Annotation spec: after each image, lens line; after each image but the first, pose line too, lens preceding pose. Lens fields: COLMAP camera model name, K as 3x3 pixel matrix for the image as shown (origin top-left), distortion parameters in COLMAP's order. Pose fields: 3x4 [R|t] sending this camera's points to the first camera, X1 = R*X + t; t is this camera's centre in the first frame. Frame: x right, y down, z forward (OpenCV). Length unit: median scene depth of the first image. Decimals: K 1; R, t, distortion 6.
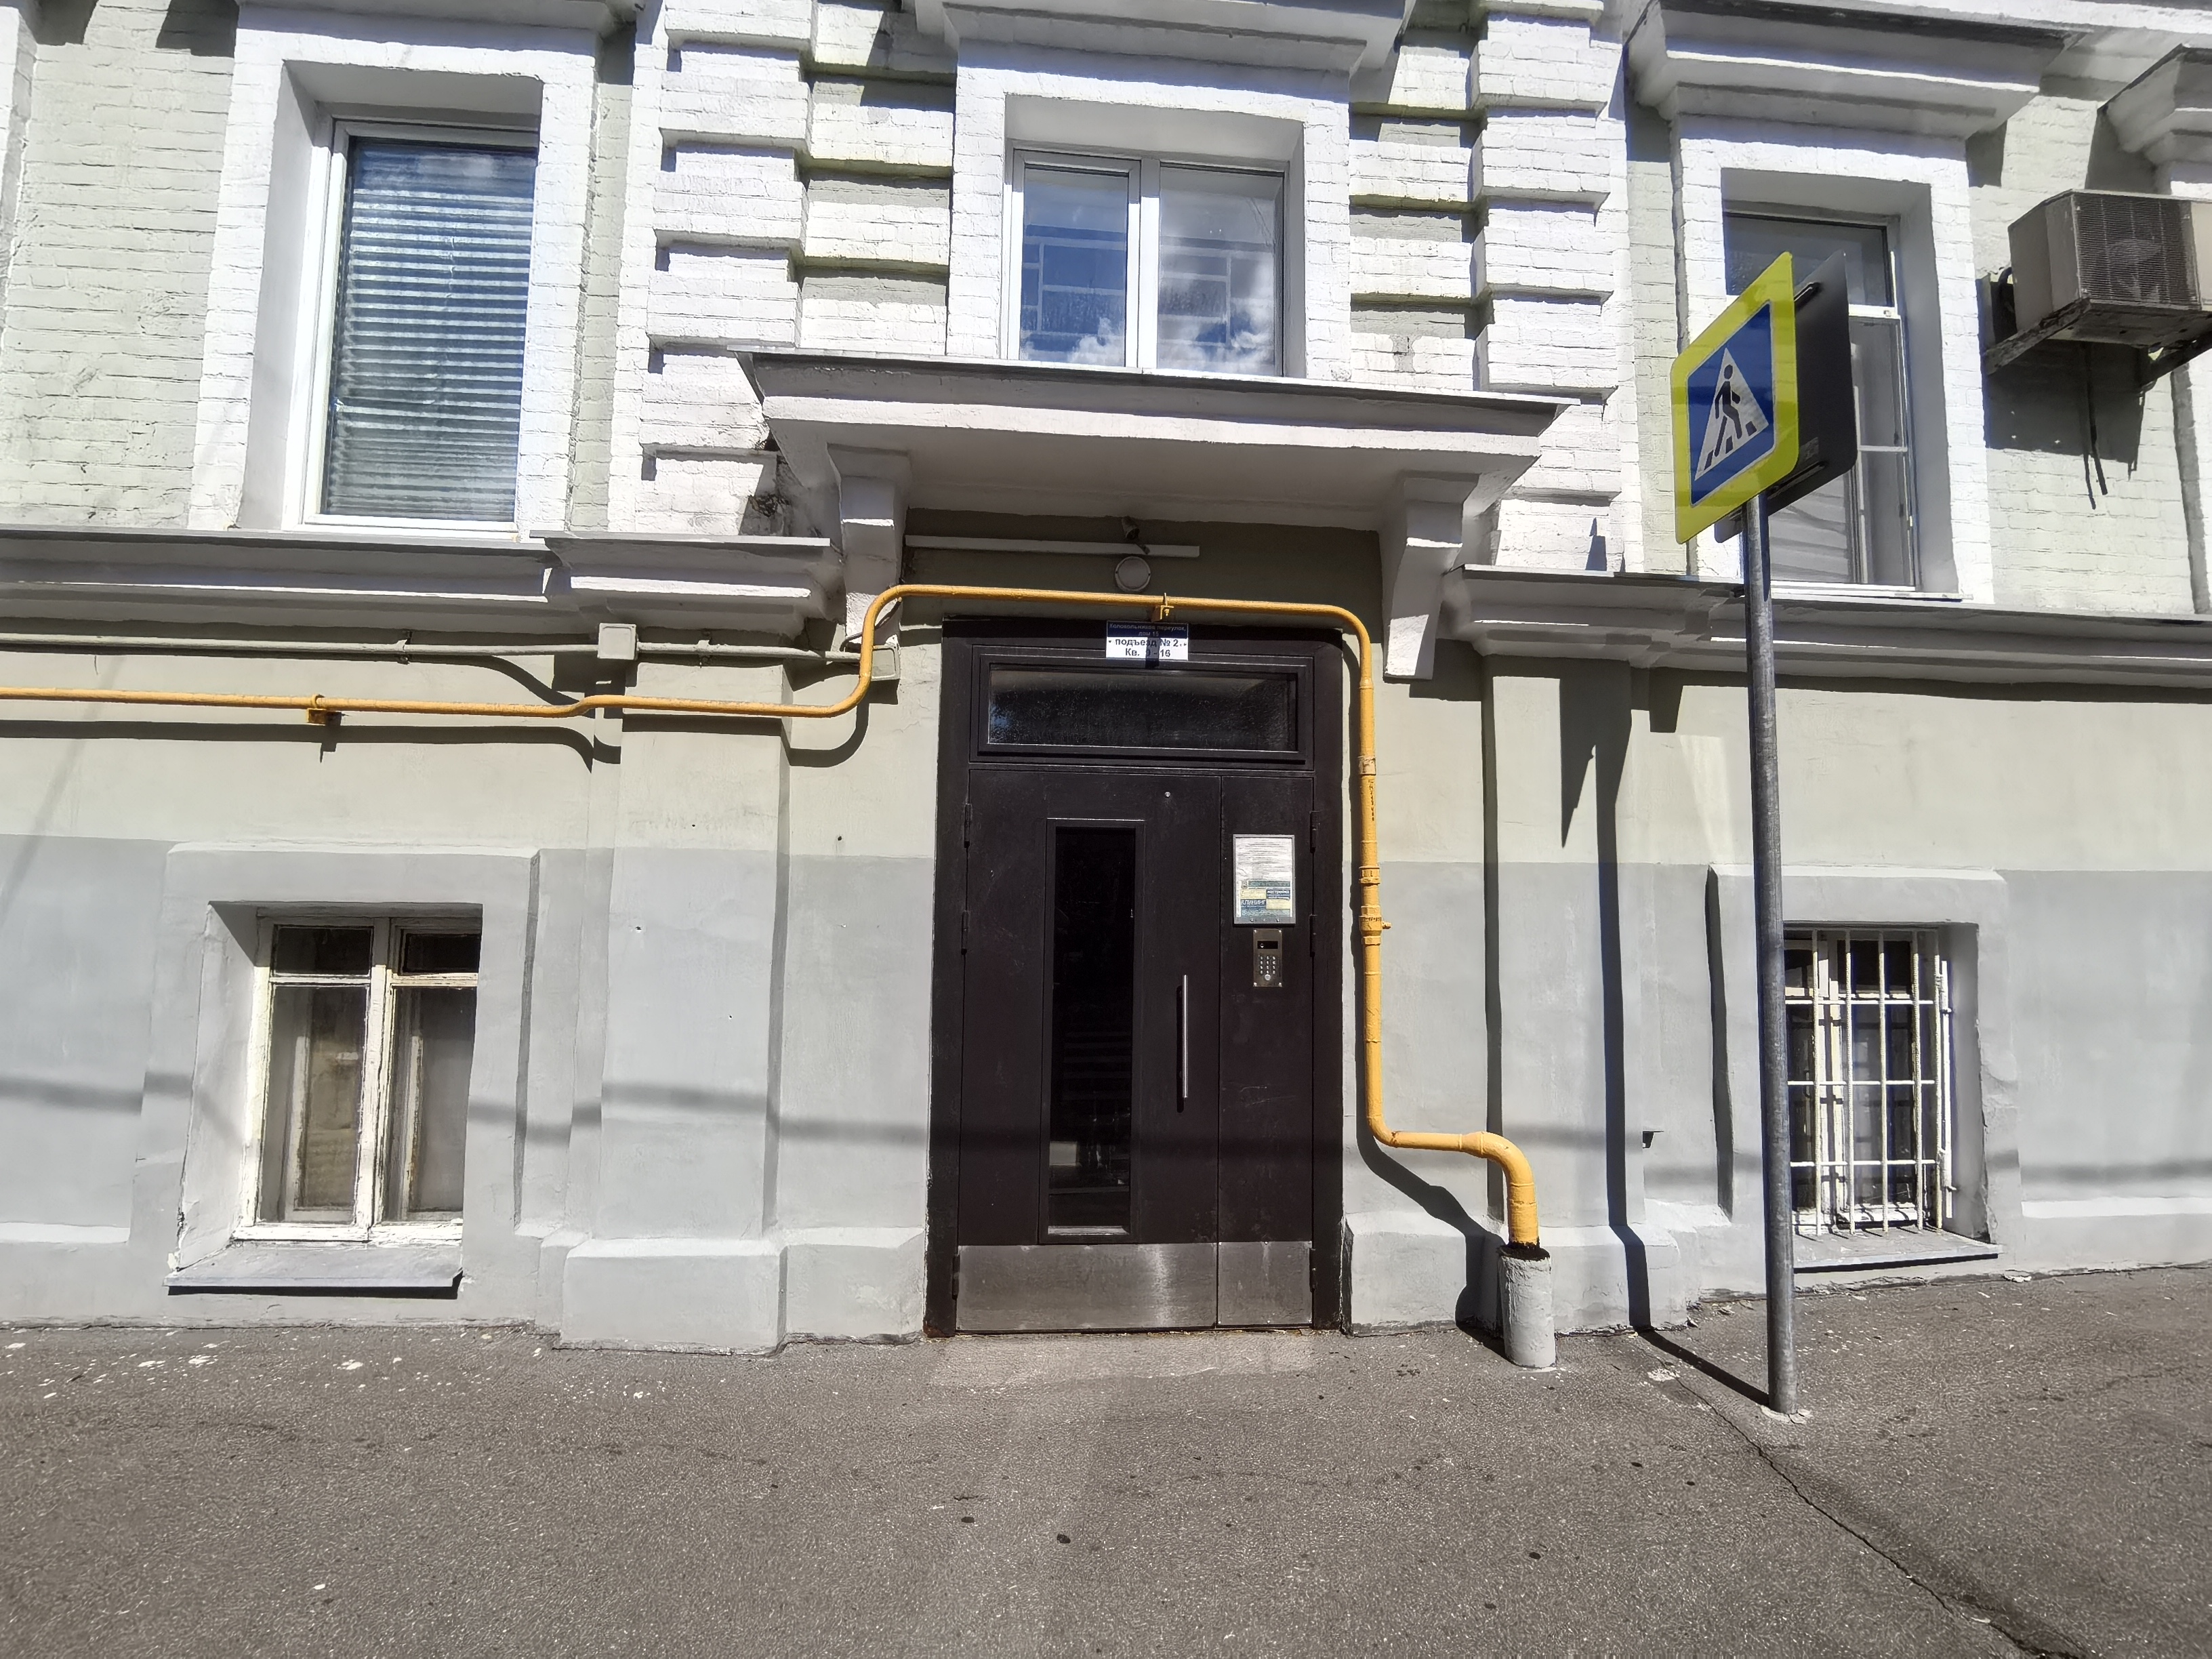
lens RADIAL K [[1009.0, 0, 1107.2], [0, 1009.0, 841.4], [0, 0, 1]] dist [-0.010769, -0.000291]
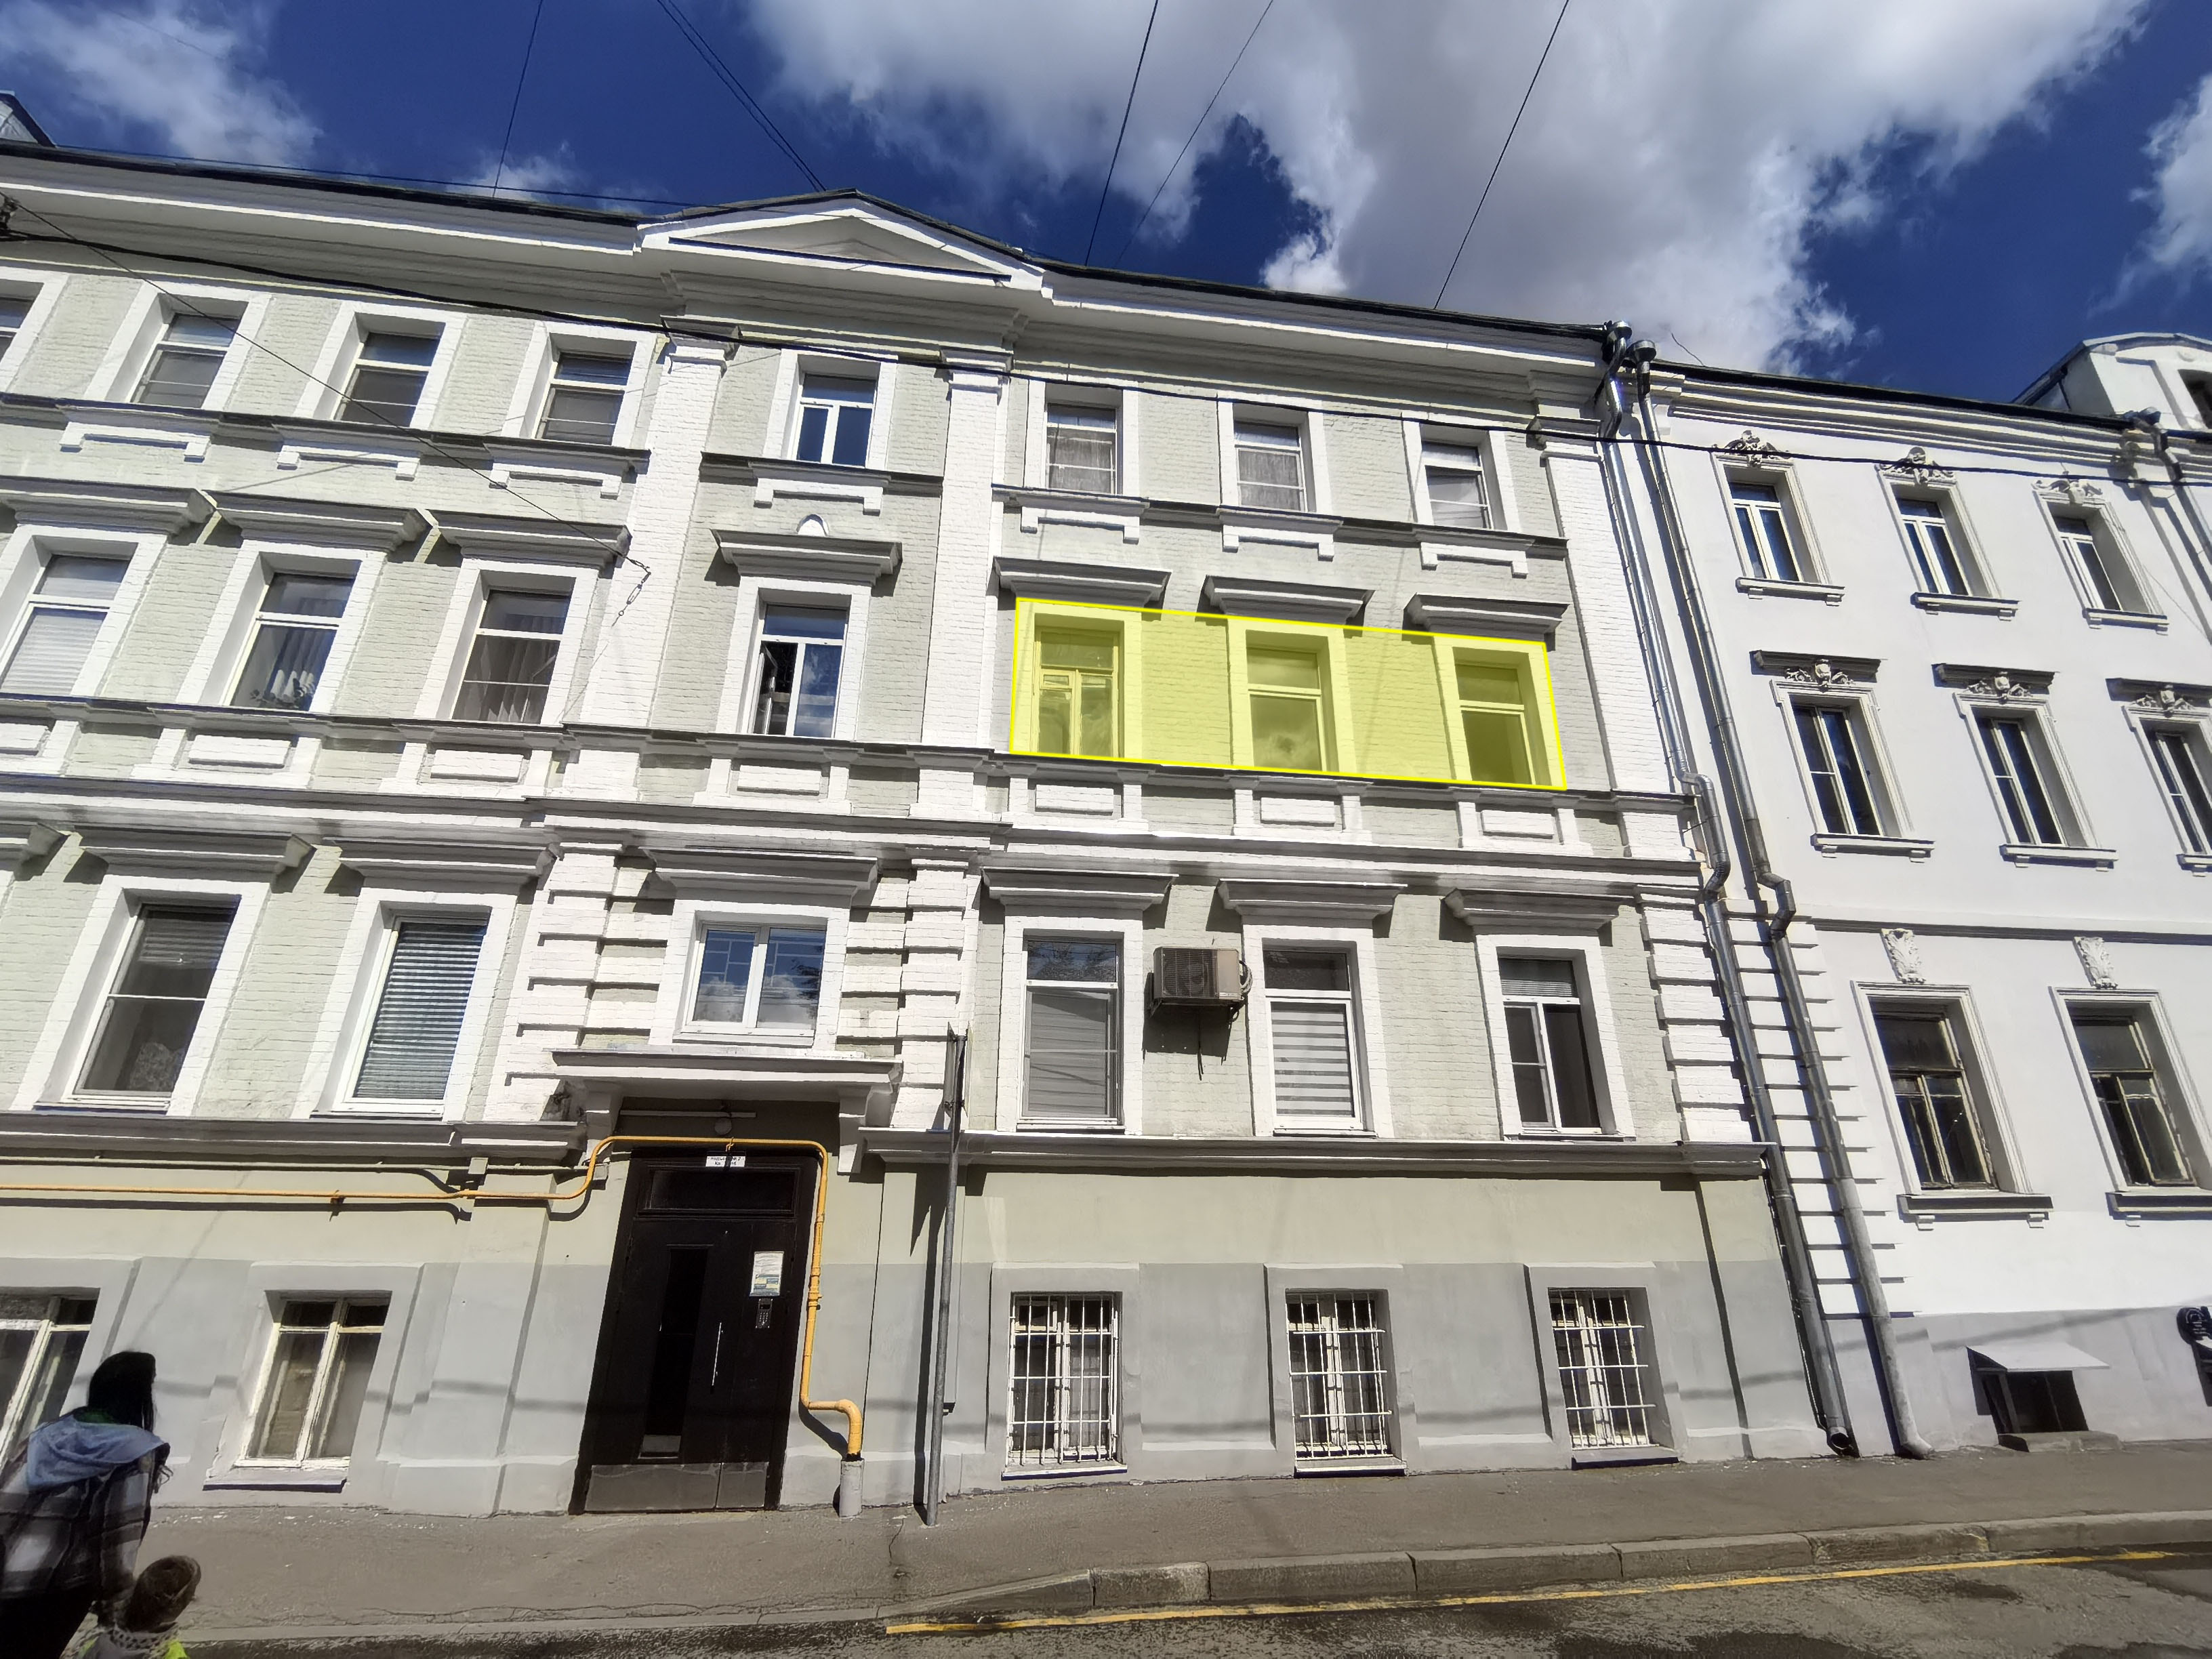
lens RADIAL K [[1027.7, 0, 1115.9], [0, 1027.7, 830.4], [0, 0, 1]] dist [-0.008086, 0.000455]
pose [[0.998550, 0.011408, 0.052612, 0.785999], [0.005975, 0.947771, -0.318896, -0.160127], [-0.053502, 0.318748, 0.946328, -1.443357]]
